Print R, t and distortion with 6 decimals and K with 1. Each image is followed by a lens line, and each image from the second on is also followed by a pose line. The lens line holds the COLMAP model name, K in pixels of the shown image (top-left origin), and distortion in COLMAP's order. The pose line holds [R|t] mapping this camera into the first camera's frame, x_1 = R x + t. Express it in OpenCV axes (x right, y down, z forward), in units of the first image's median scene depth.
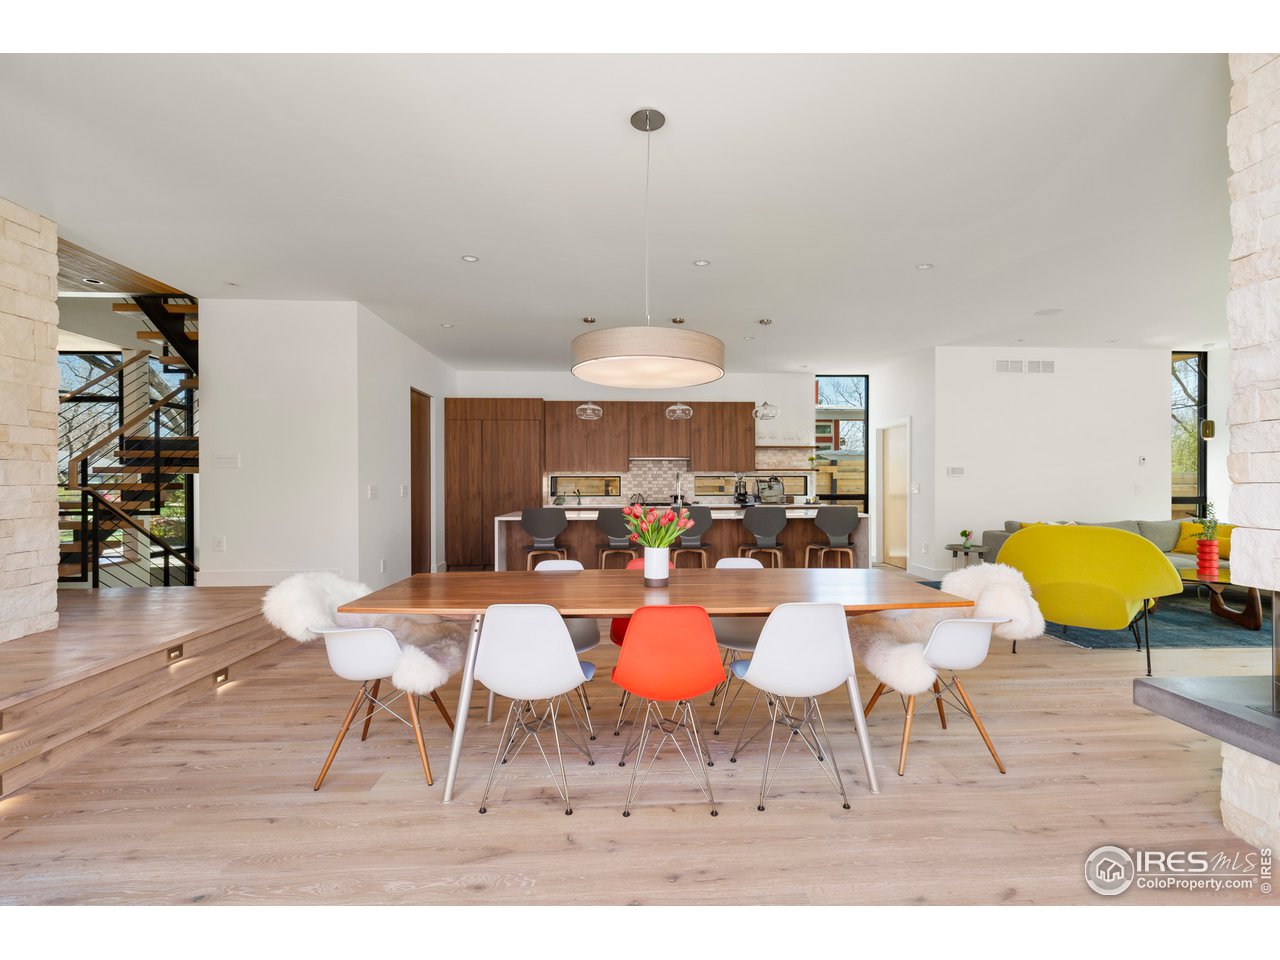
lens RADIAL K [[573.1, 0, 645.6], [0, 573.1, 479.8], [0, 0, 1]] dist [-0.000027, -0.000220]
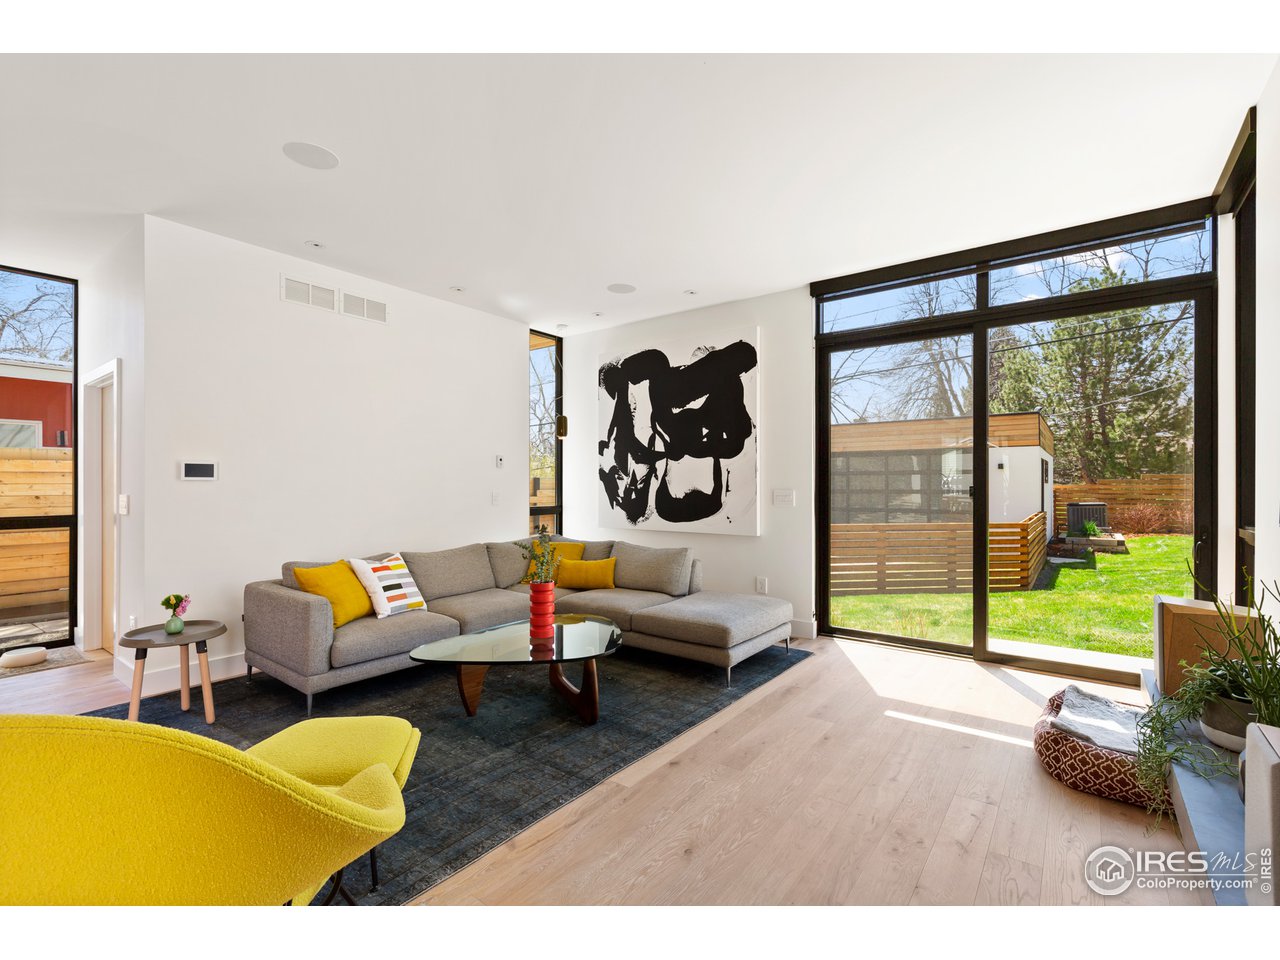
lens RADIAL K [[573.1, 0, 641.1], [0, 573.1, 482.3], [0, 0, 1]] dist [-0.000027, -0.000220]
pose [[0.644127, 0.003459, 0.764911, 0.404155], [-0.003585, 0.999992, -0.001504, -0.005376], [-0.764910, -0.001773, 0.644134, 0.360876]]
